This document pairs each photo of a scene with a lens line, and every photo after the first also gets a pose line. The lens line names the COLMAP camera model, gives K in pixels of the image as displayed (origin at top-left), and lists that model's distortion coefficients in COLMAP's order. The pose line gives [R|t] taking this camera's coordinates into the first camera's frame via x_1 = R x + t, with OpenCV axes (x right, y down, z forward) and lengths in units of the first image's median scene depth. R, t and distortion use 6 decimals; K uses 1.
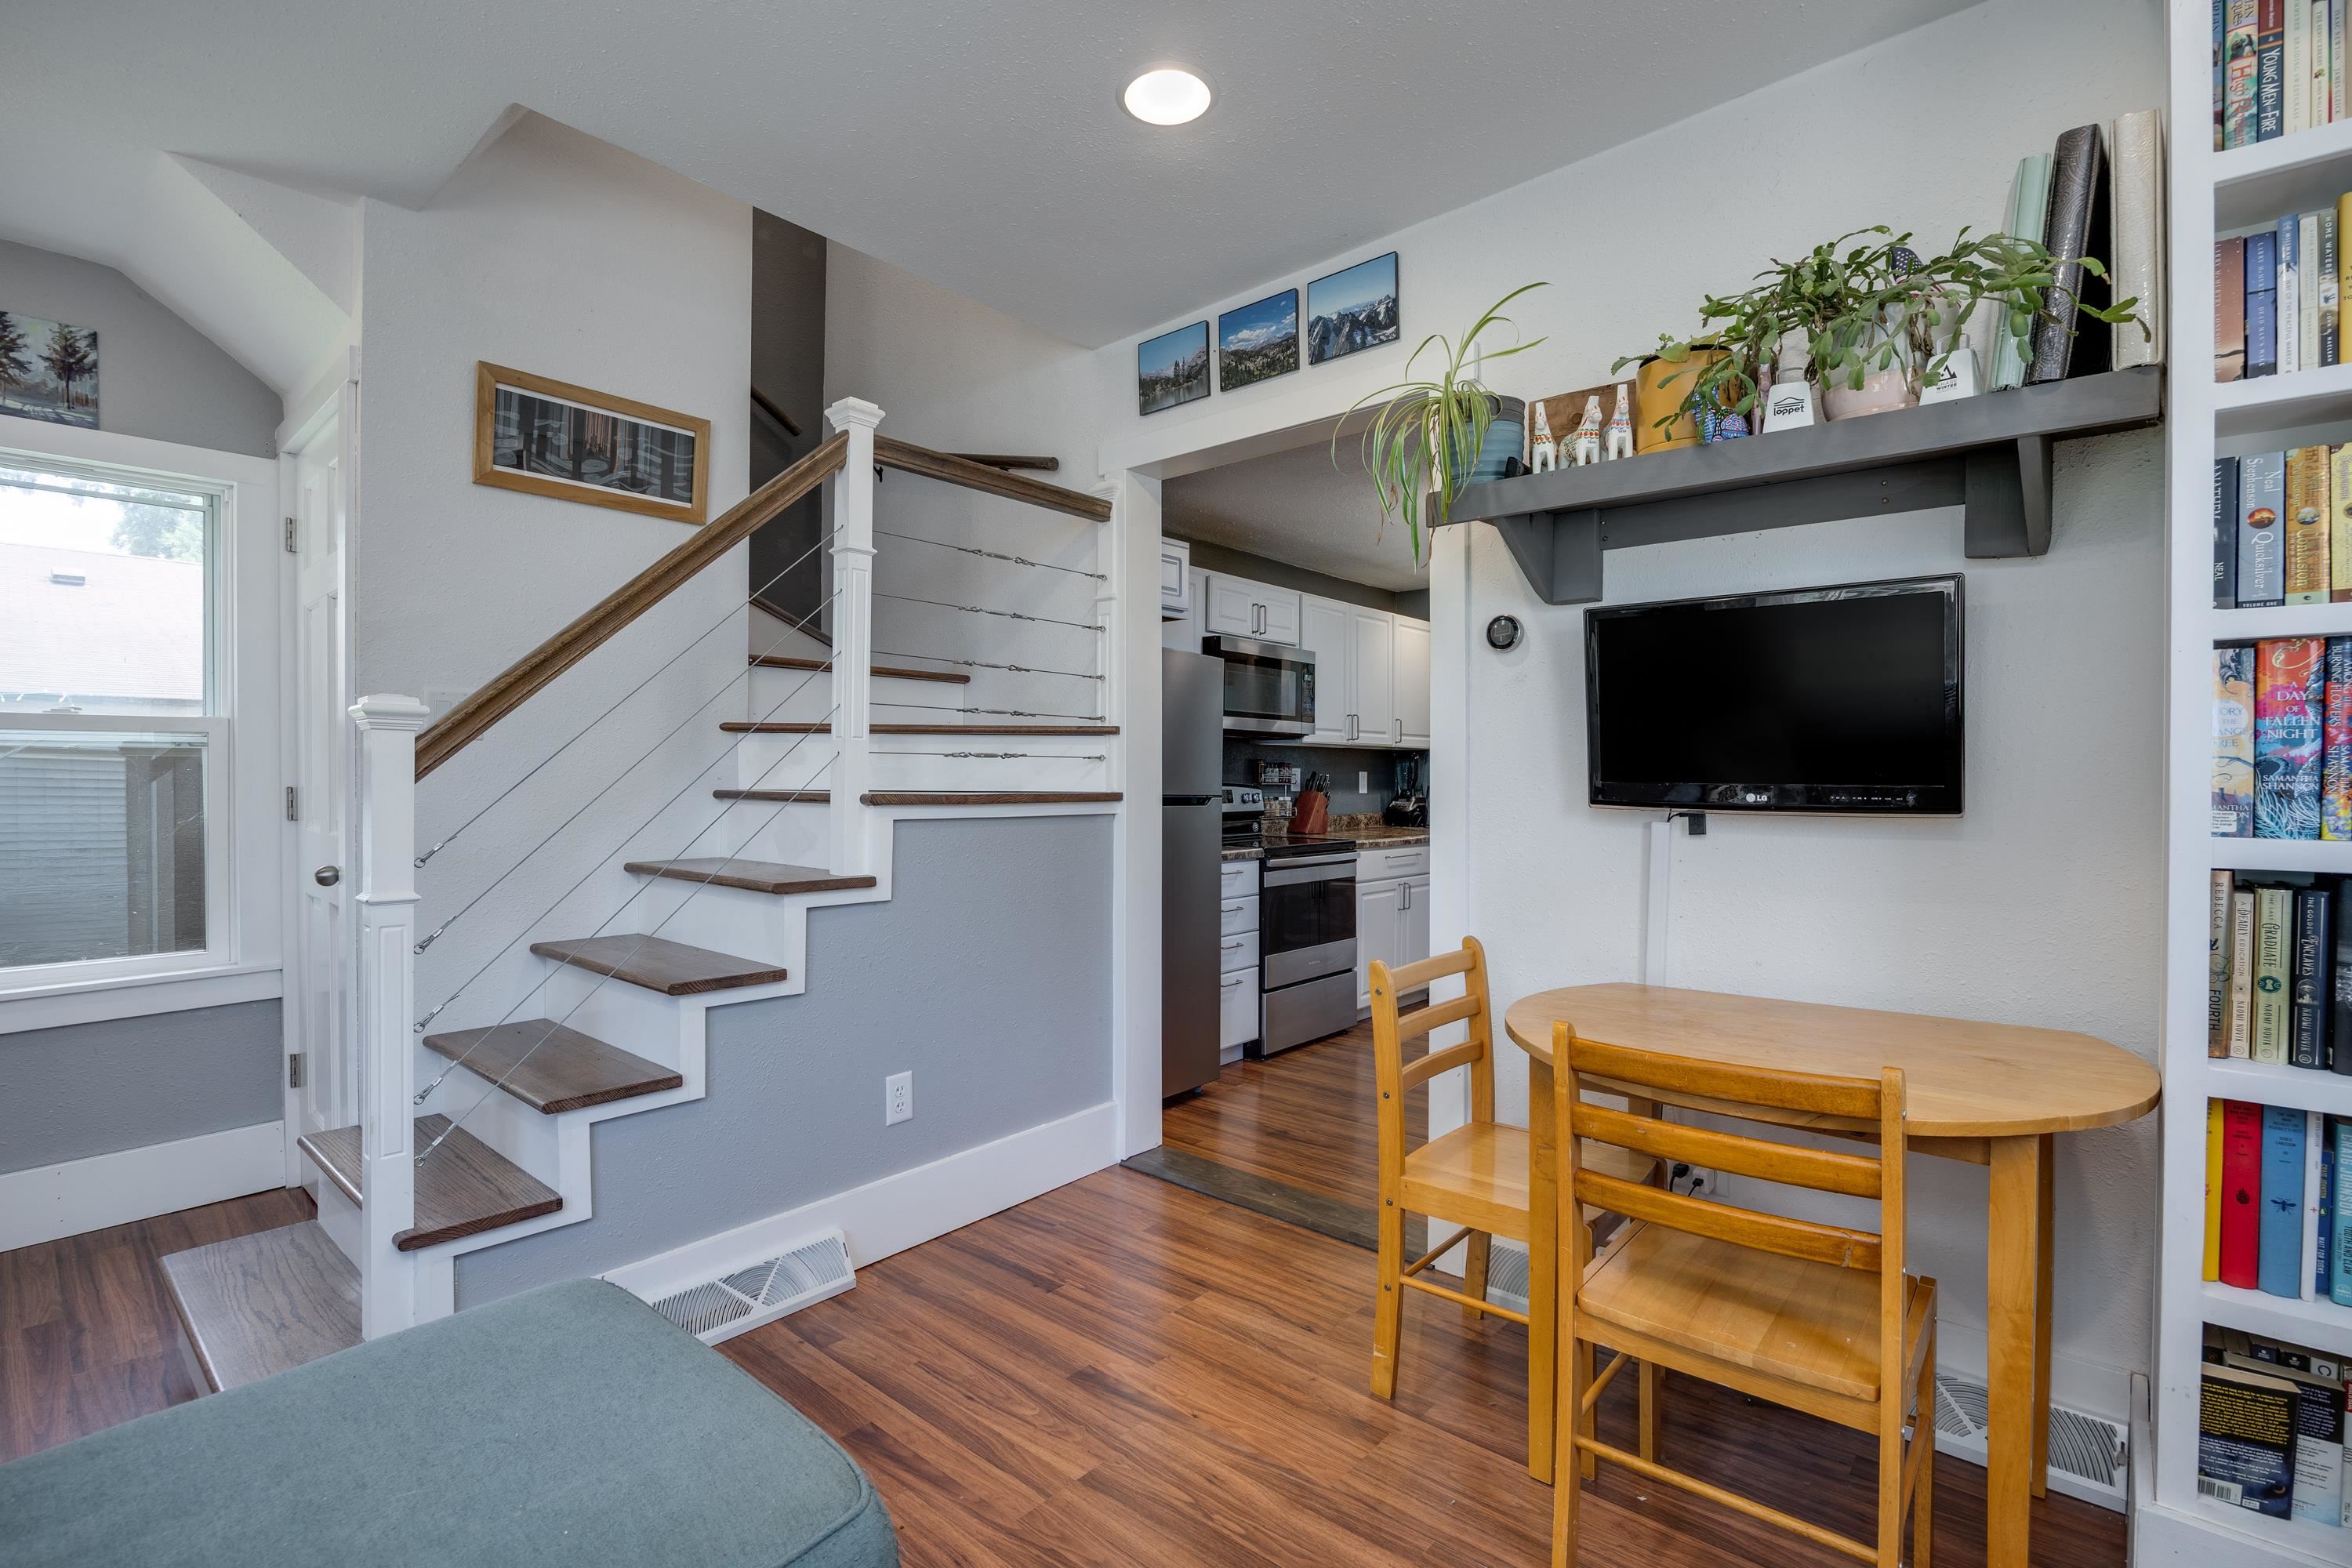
lens RADIAL K [[1083.9, 0, 1165.0], [0, 1083.9, 783.4], [0, 0, 1]] dist [-0.005786, -0.000228]
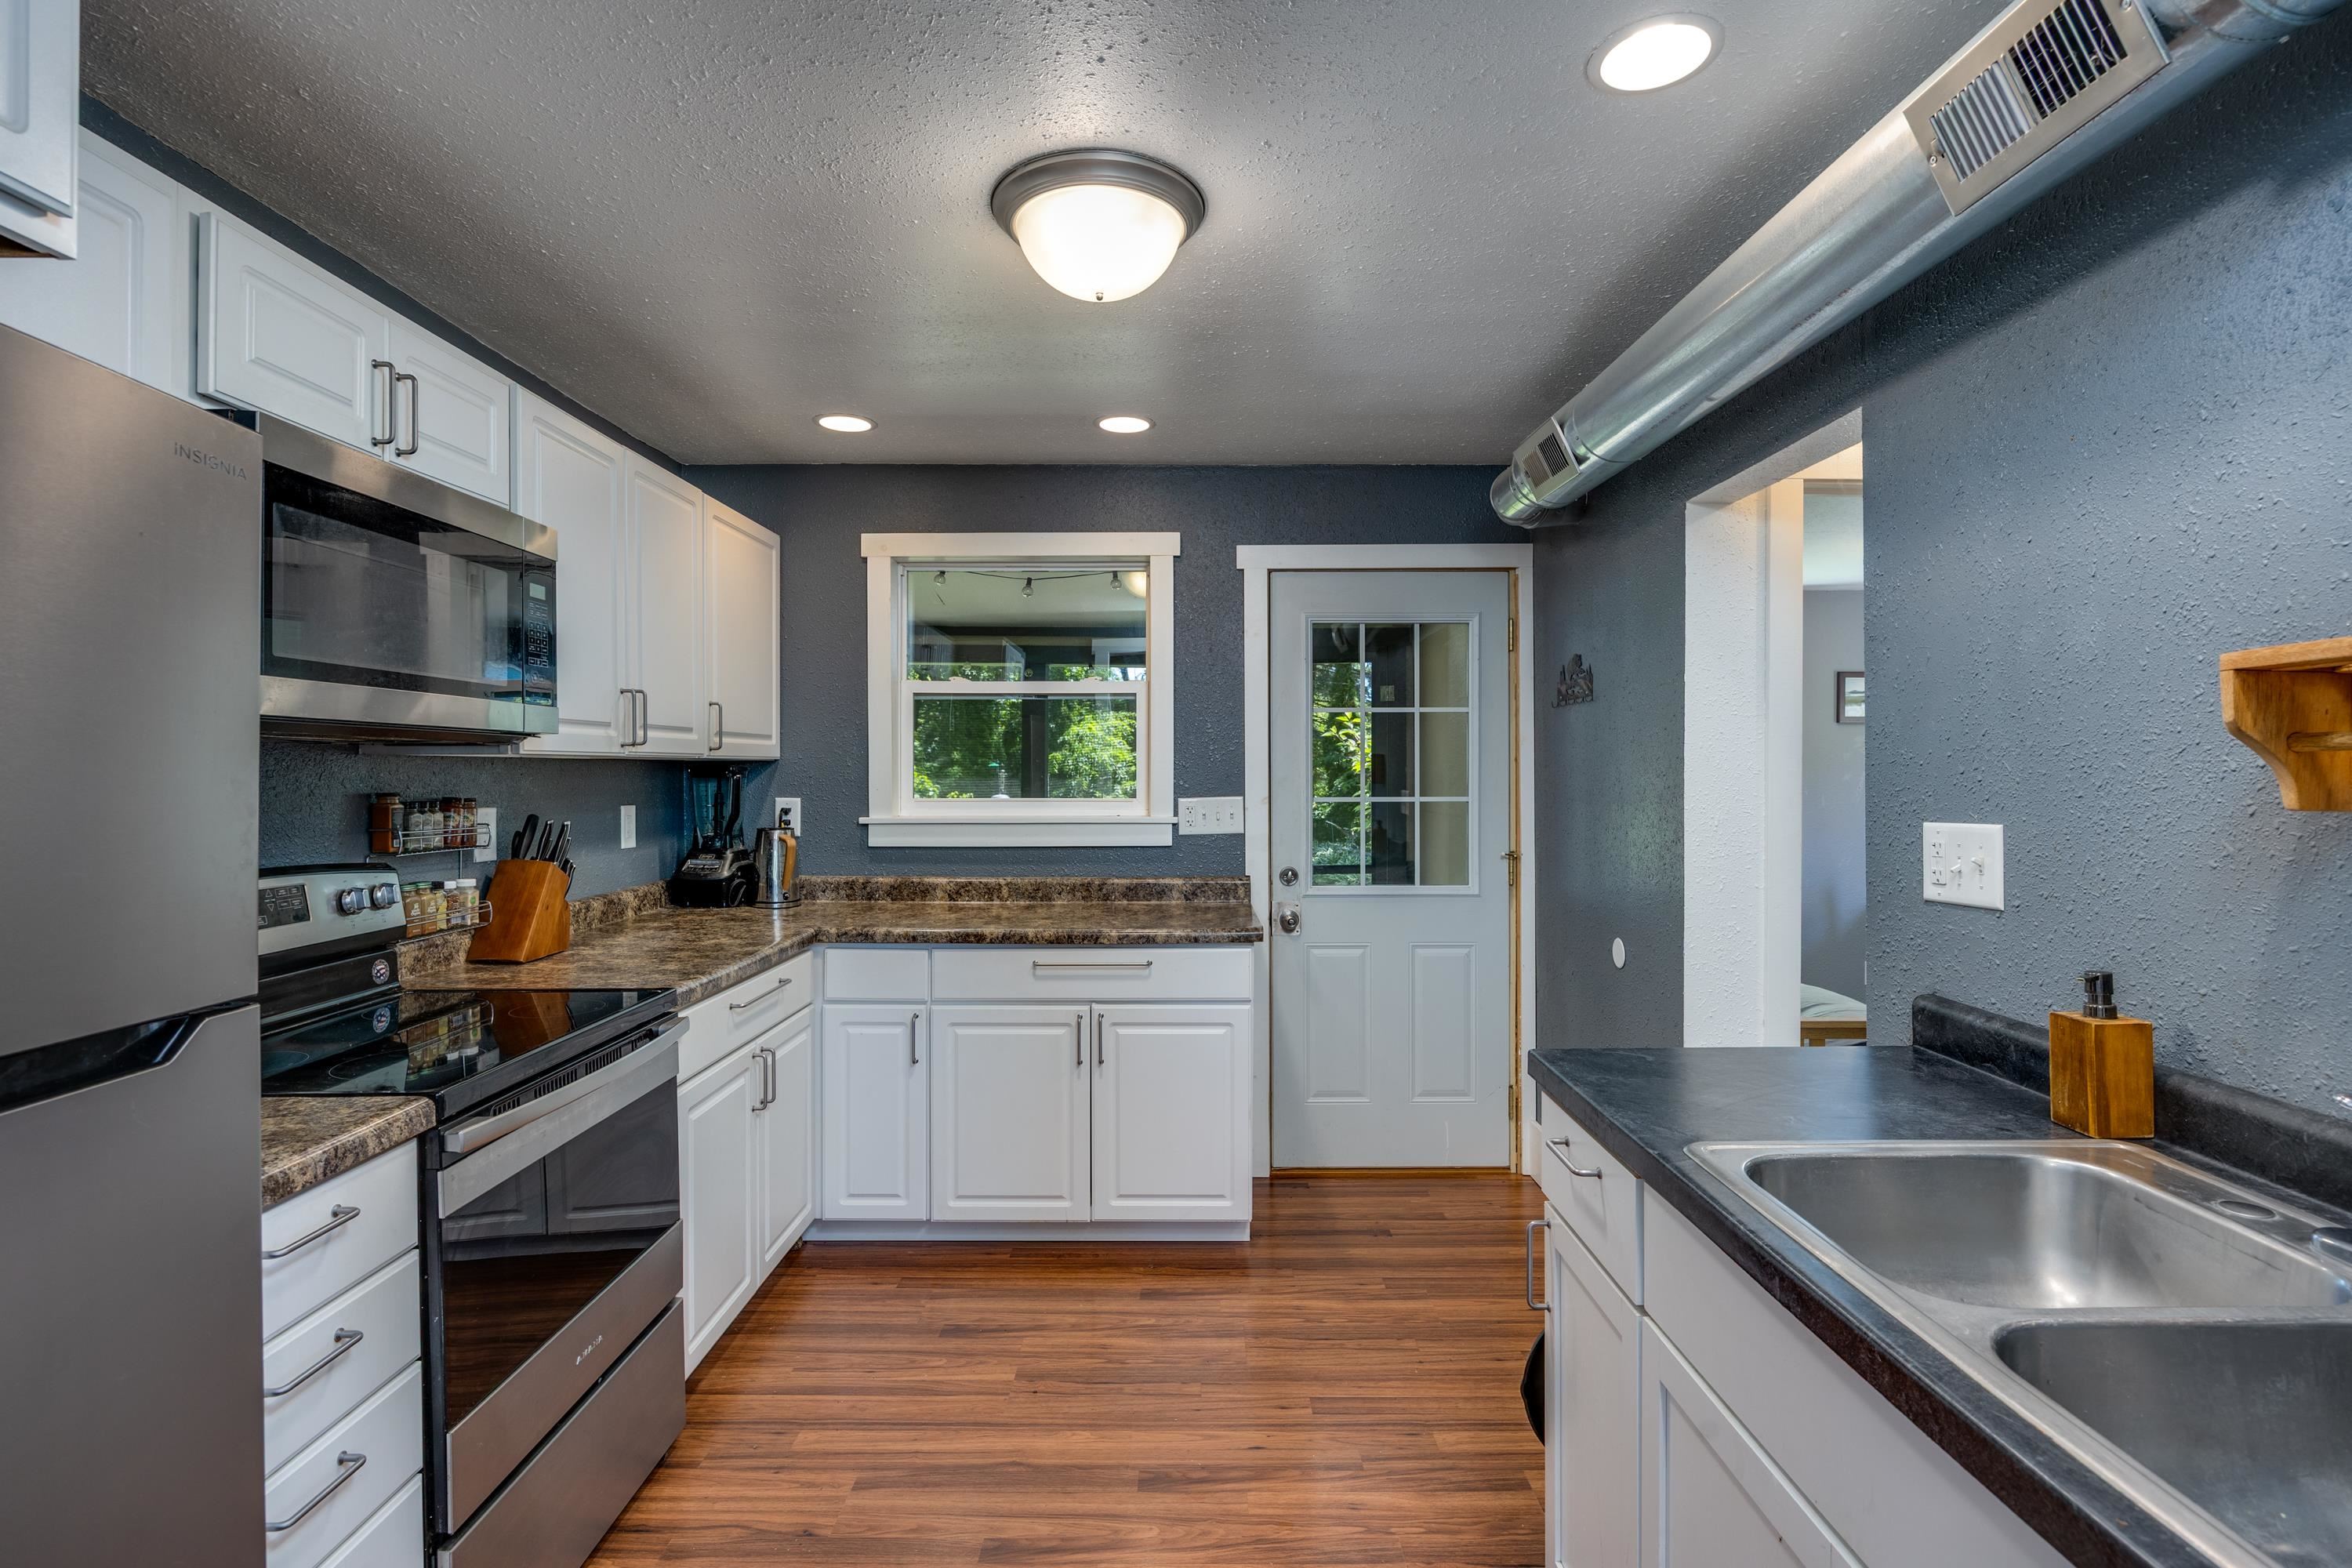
lens RADIAL K [[1138.9, 0, 1183.2], [0, 1138.9, 780.3], [0, 0, 1]] dist [-0.004646, 0.001939]
pose [[0.748220, -0.012093, 0.663340, 0.031880], [0.009038, 0.999927, 0.008034, -0.029976], [-0.663389, -0.000016, 0.748275, 0.541311]]
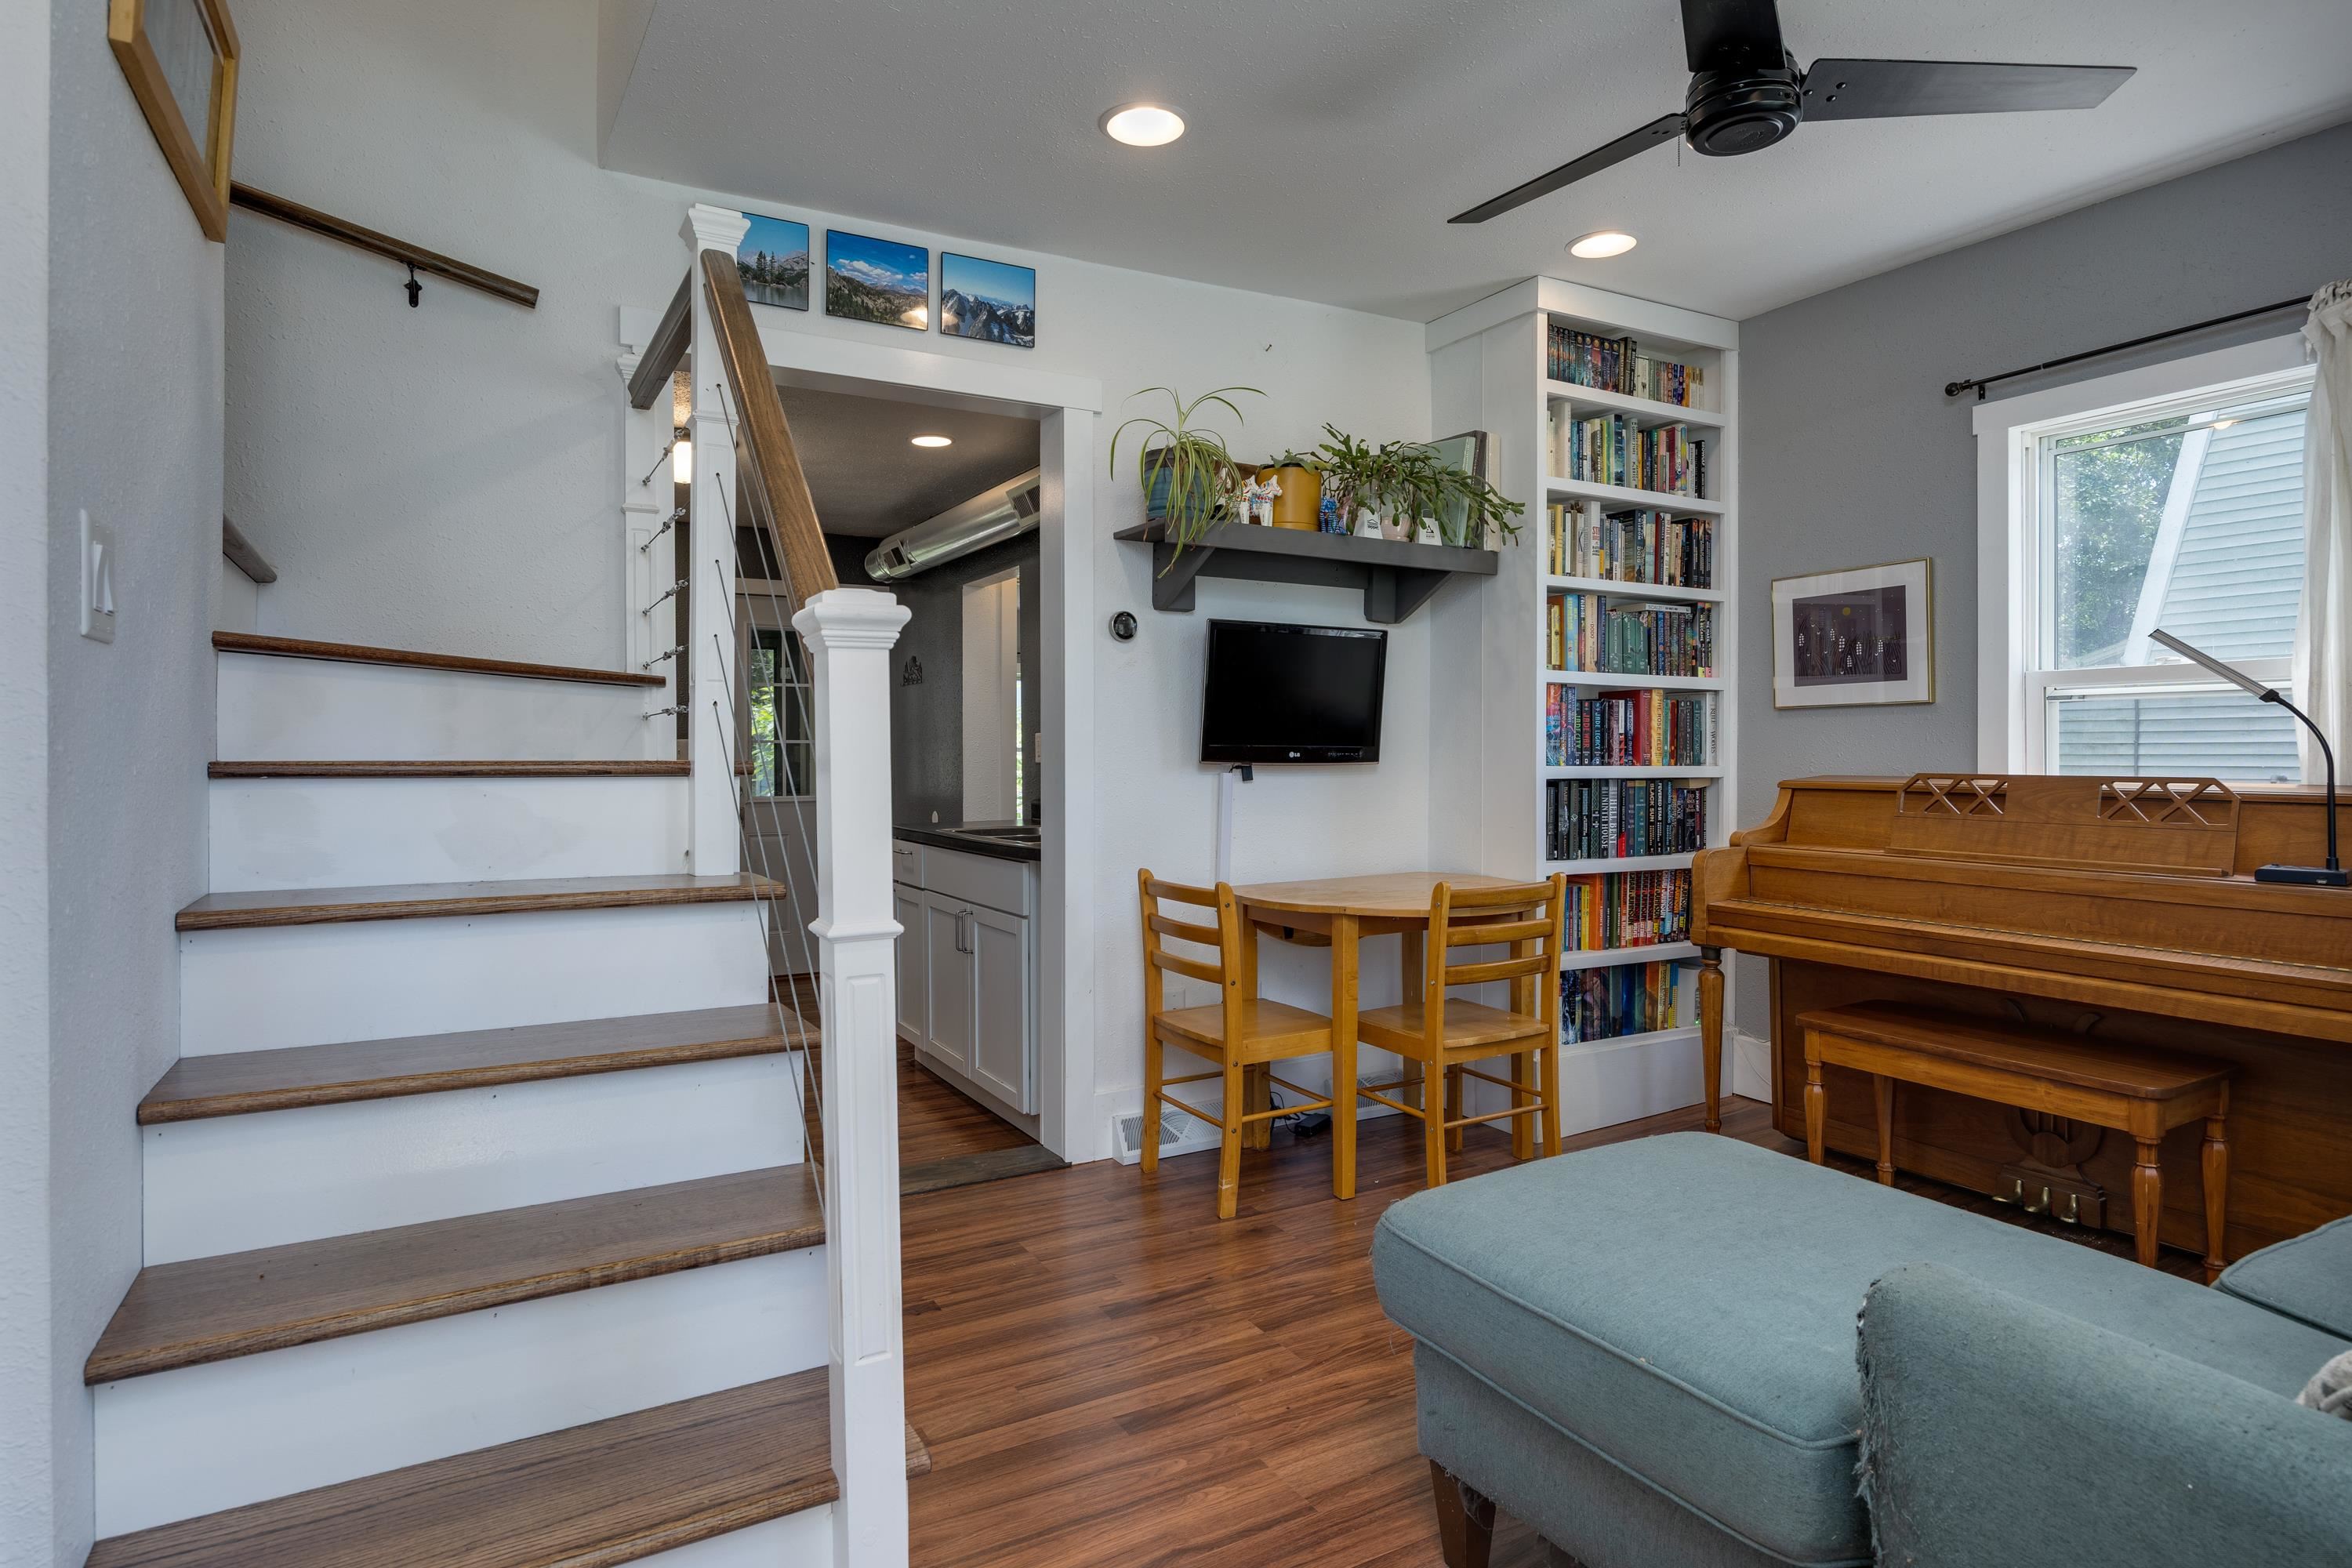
lens RADIAL K [[1275.2, 0, 1169.0], [0, 1275.2, 772.3], [0, 0, 1]] dist [-0.004930, -0.001857]
pose [[0.326672, -0.020564, 0.944914, -0.491613], [0.011373, 0.999776, 0.017826, 0.001634], [-0.945069, 0.004923, 0.326833, 0.220668]]
